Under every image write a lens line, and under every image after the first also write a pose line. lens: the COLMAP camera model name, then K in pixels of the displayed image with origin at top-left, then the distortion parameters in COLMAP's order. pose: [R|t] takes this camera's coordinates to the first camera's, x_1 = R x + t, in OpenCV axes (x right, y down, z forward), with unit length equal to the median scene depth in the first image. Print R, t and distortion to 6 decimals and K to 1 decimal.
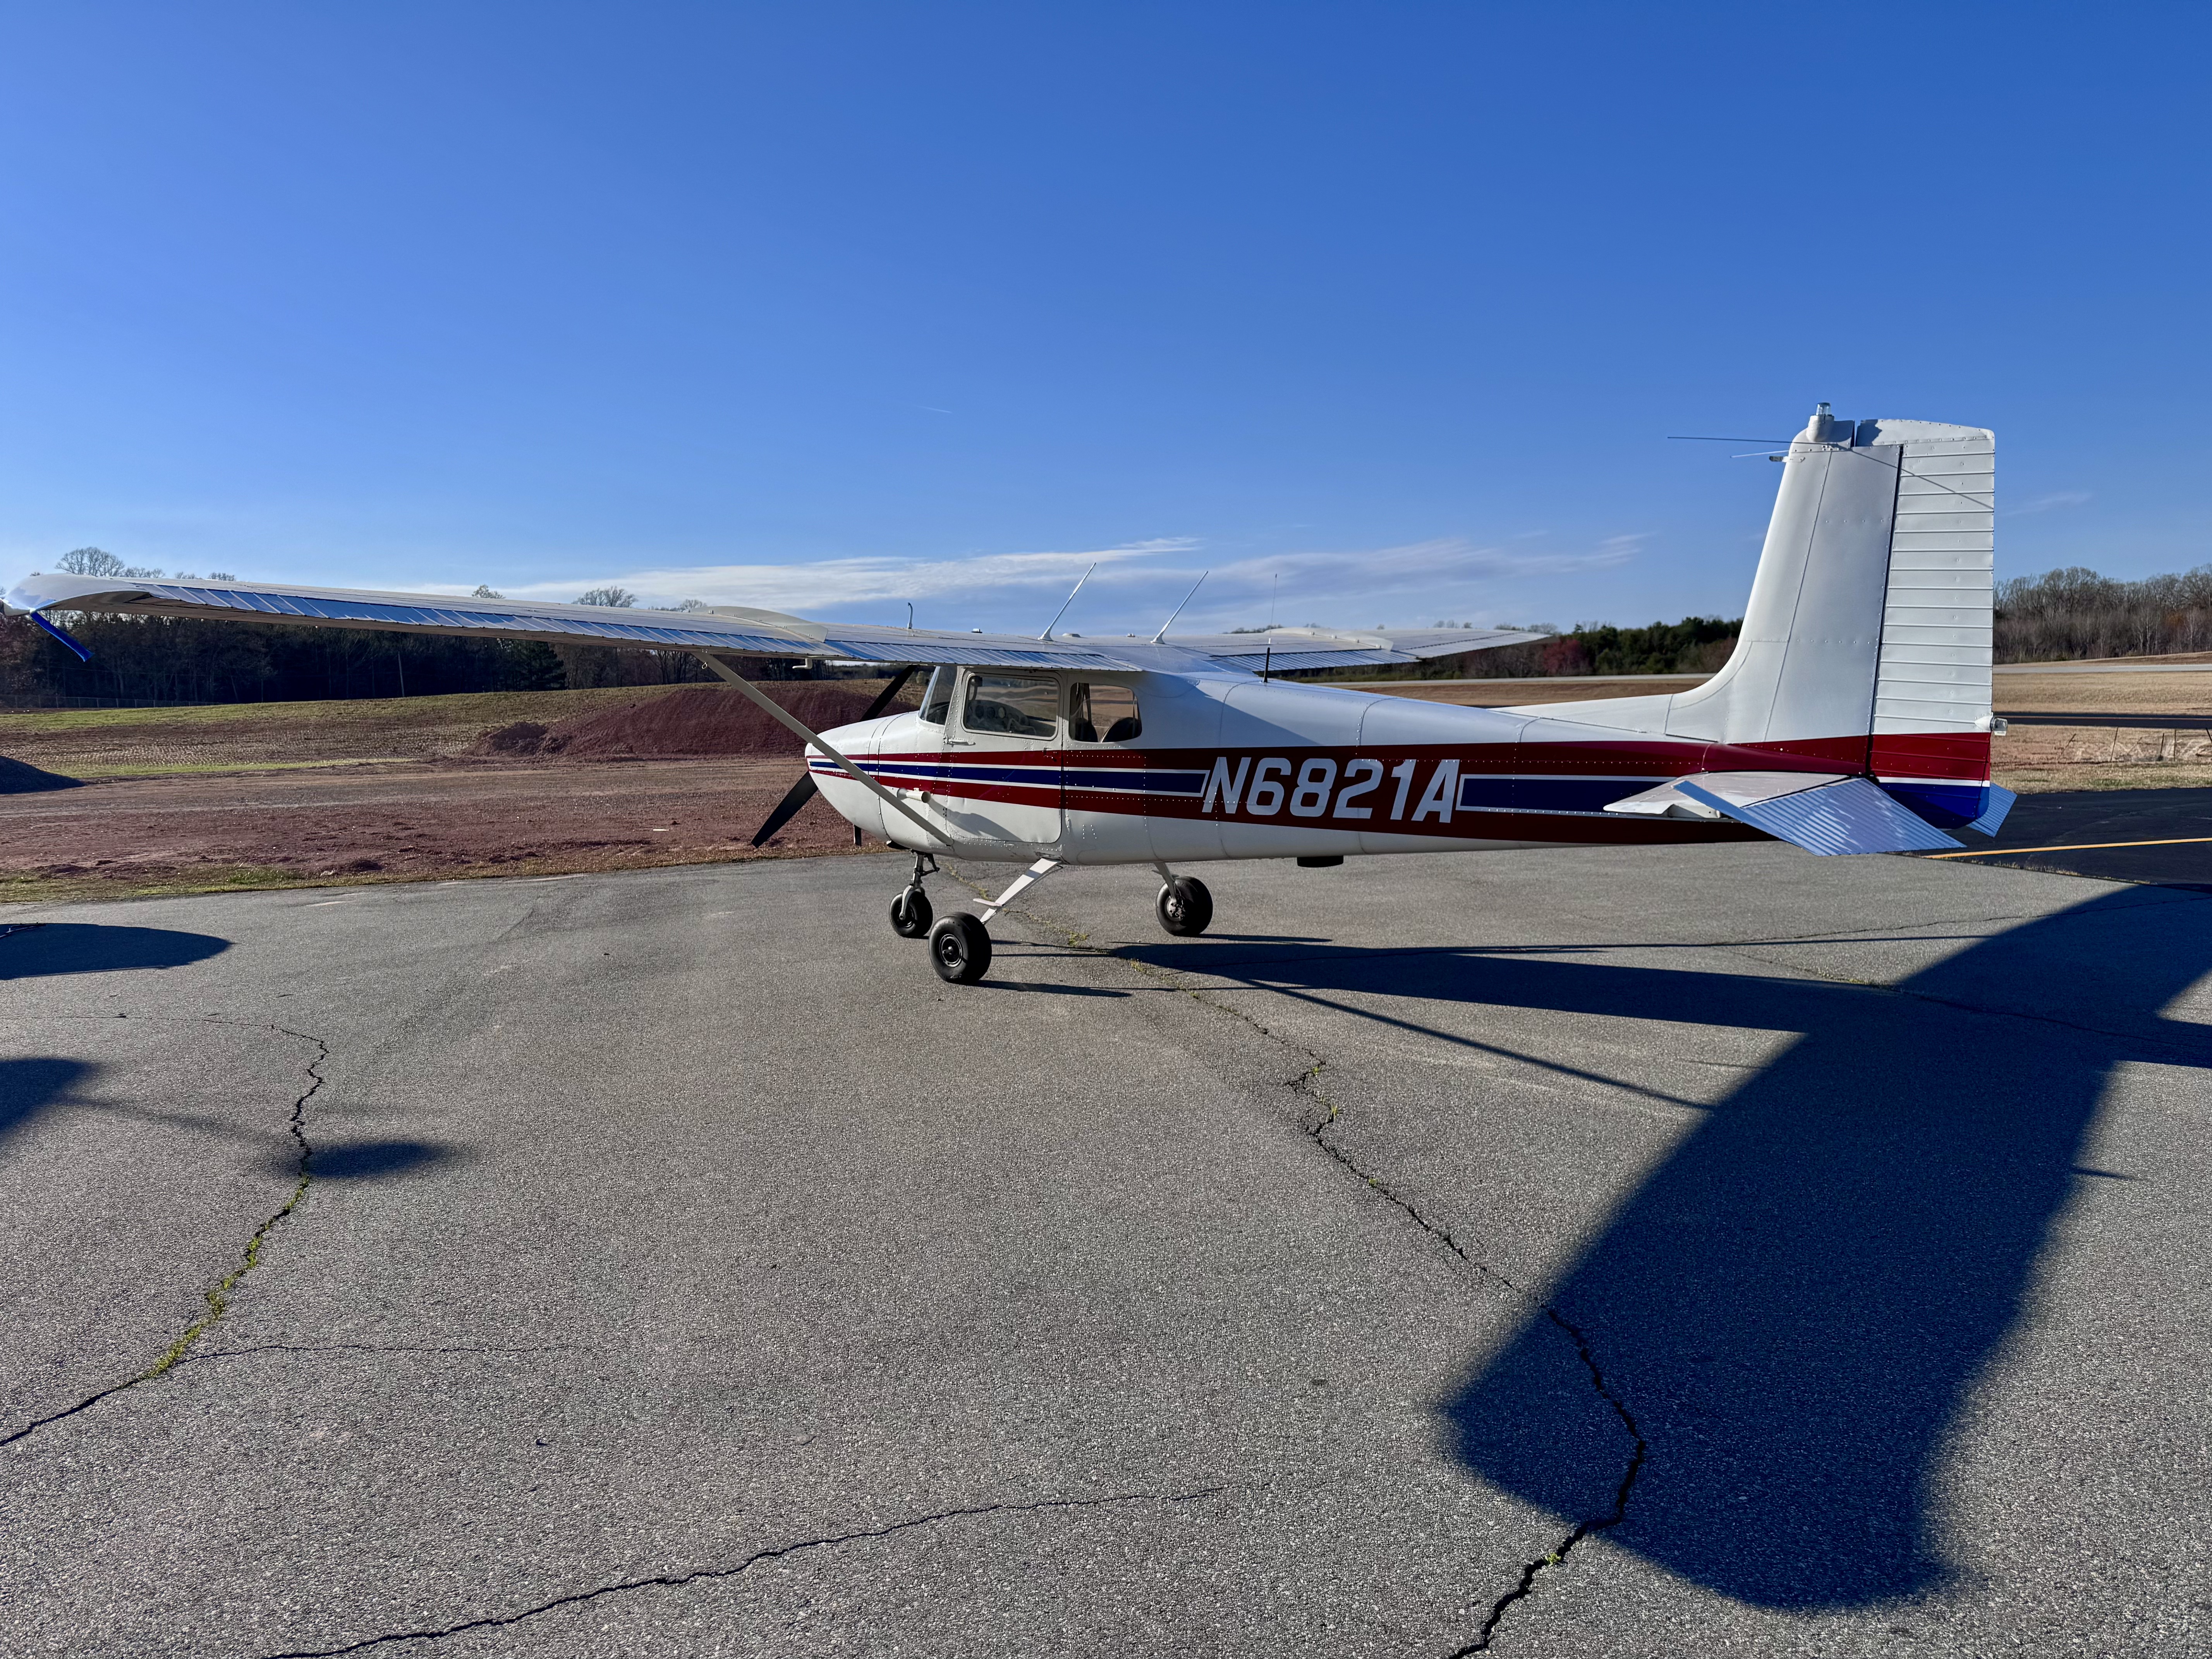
lens RADIAL K [[1554.4, 0, 1096.4], [0, 1554.4, 819.1], [0, 0, 1]] dist [0.040216, -0.007013]
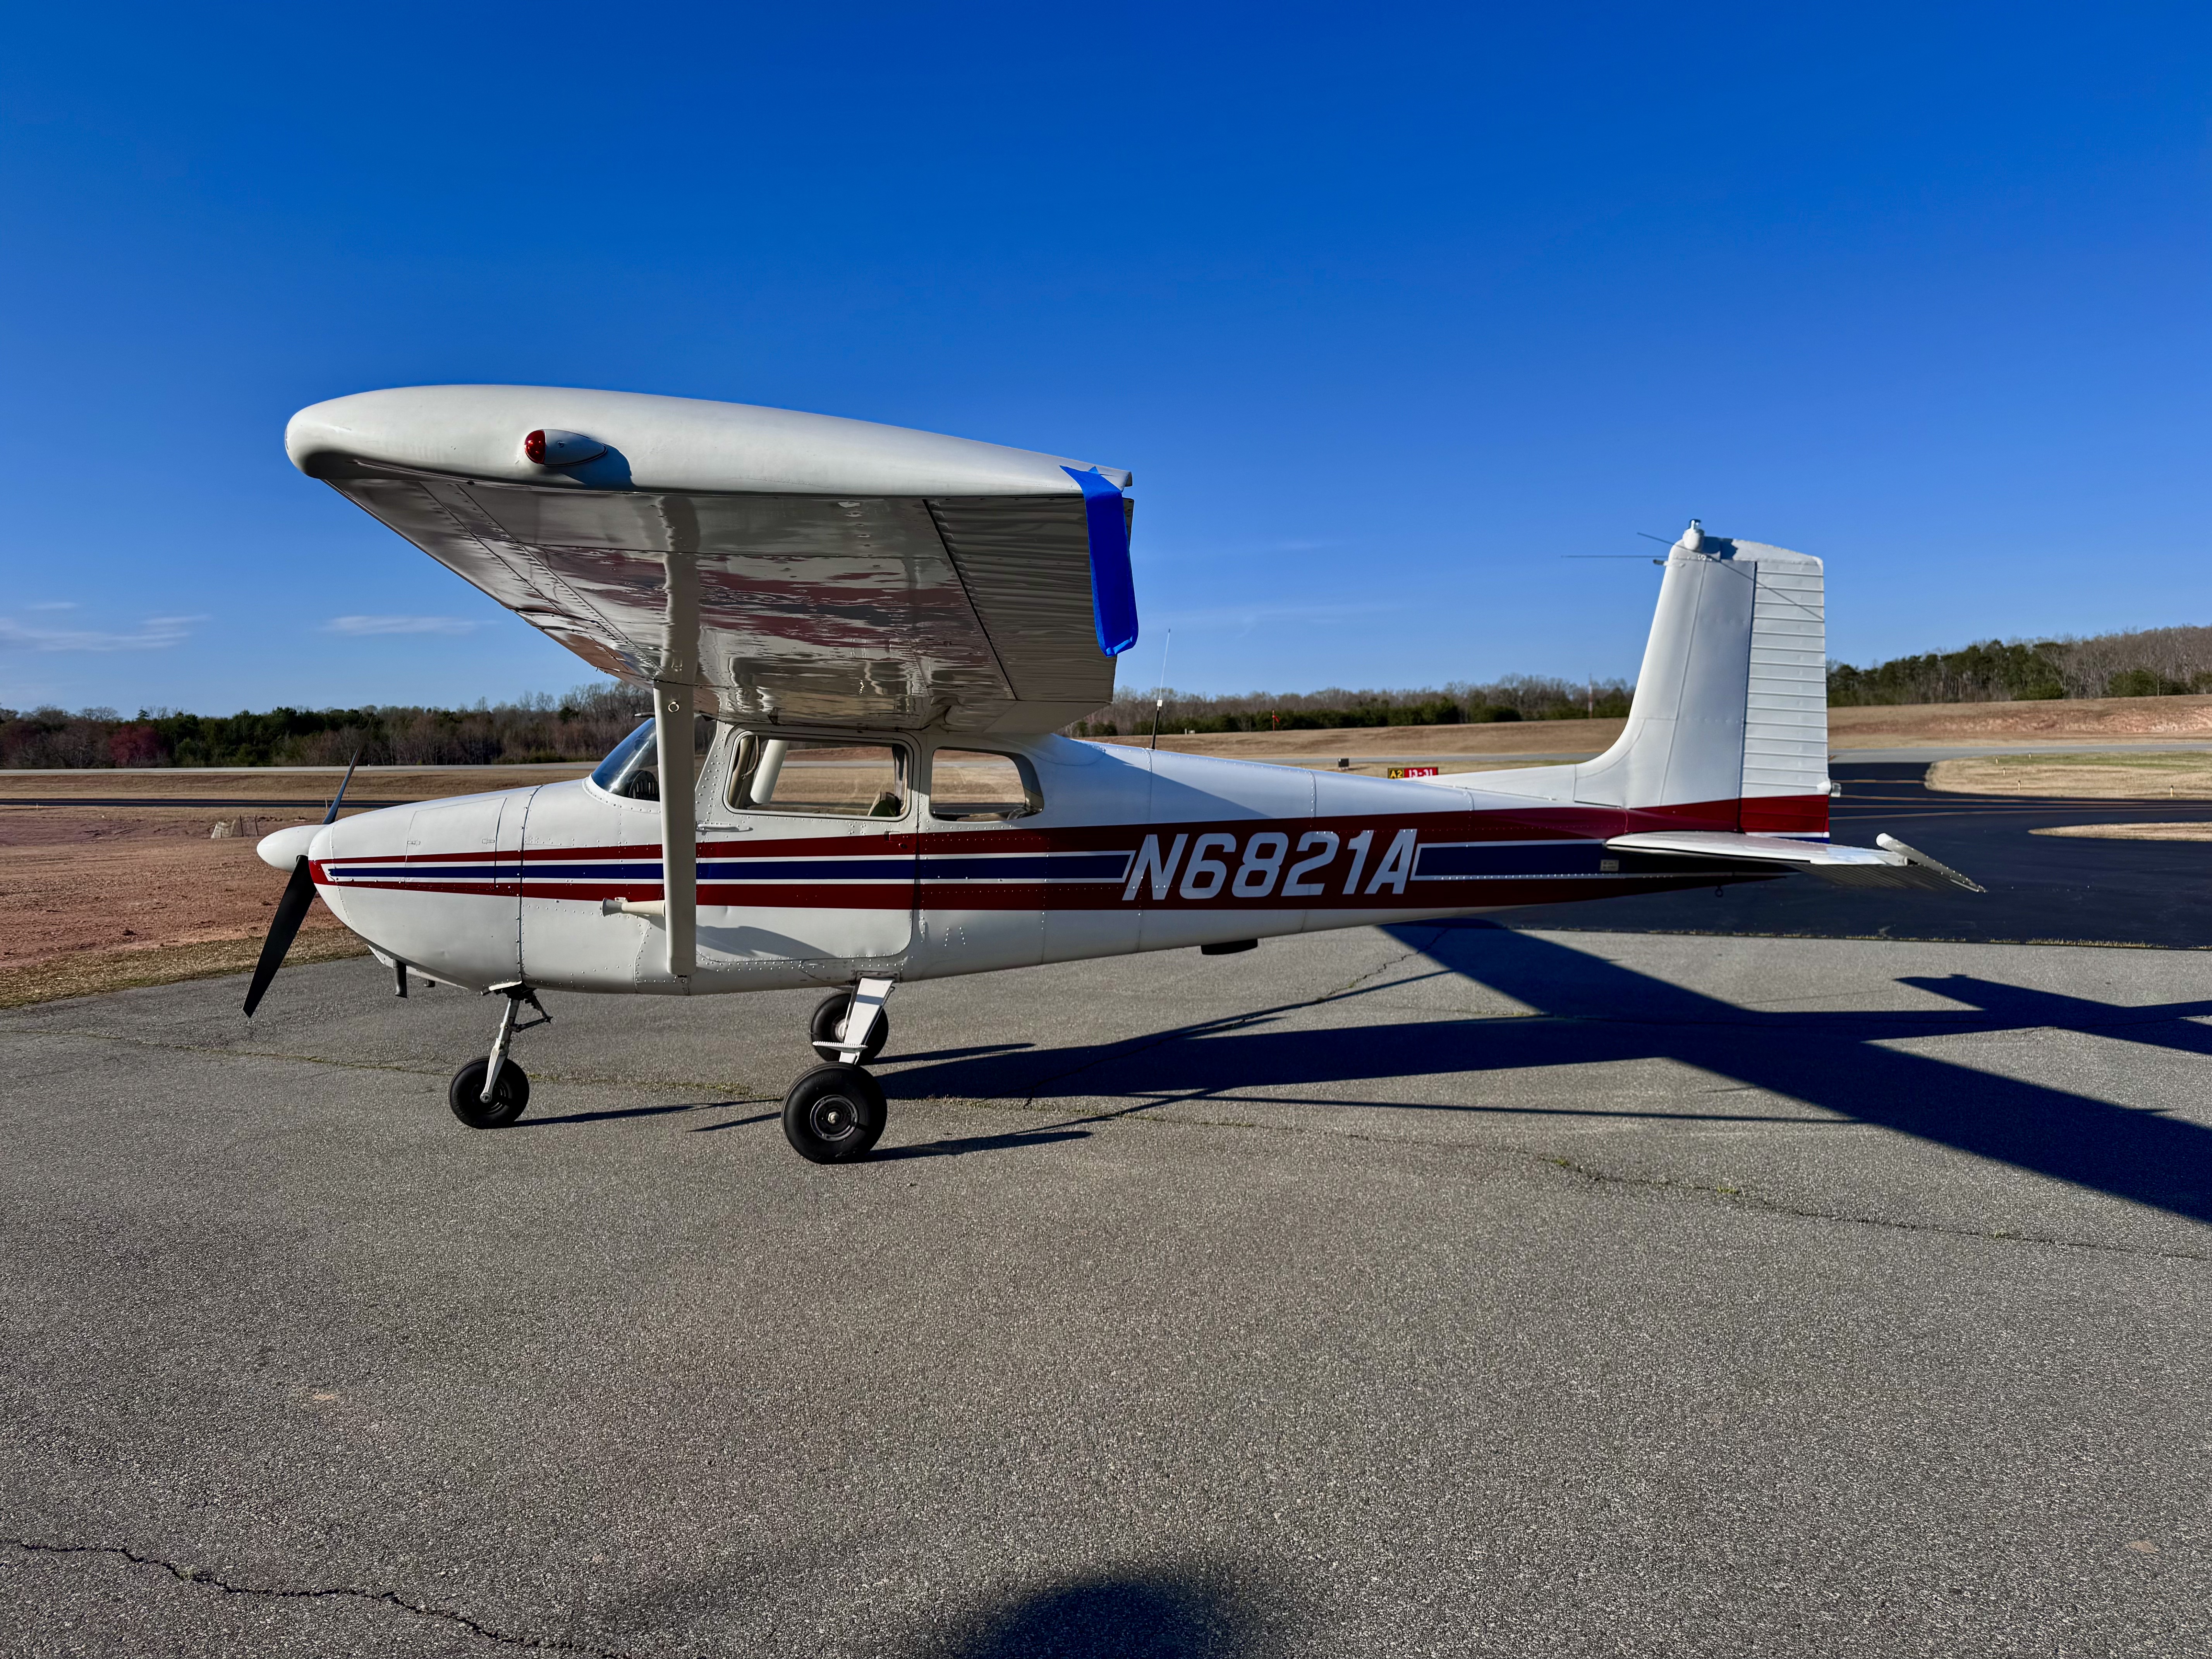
lens RADIAL K [[1554.4, 0, 1103.1], [0, 1554.4, 838.2], [0, 0, 1]] dist [0.040216, -0.007013]
pose [[0.662507, -0.025140, 0.748634, -0.600199], [0.060962, 0.997931, -0.020437, -0.022762], [-0.746571, 0.059178, 0.662669, 0.466643]]
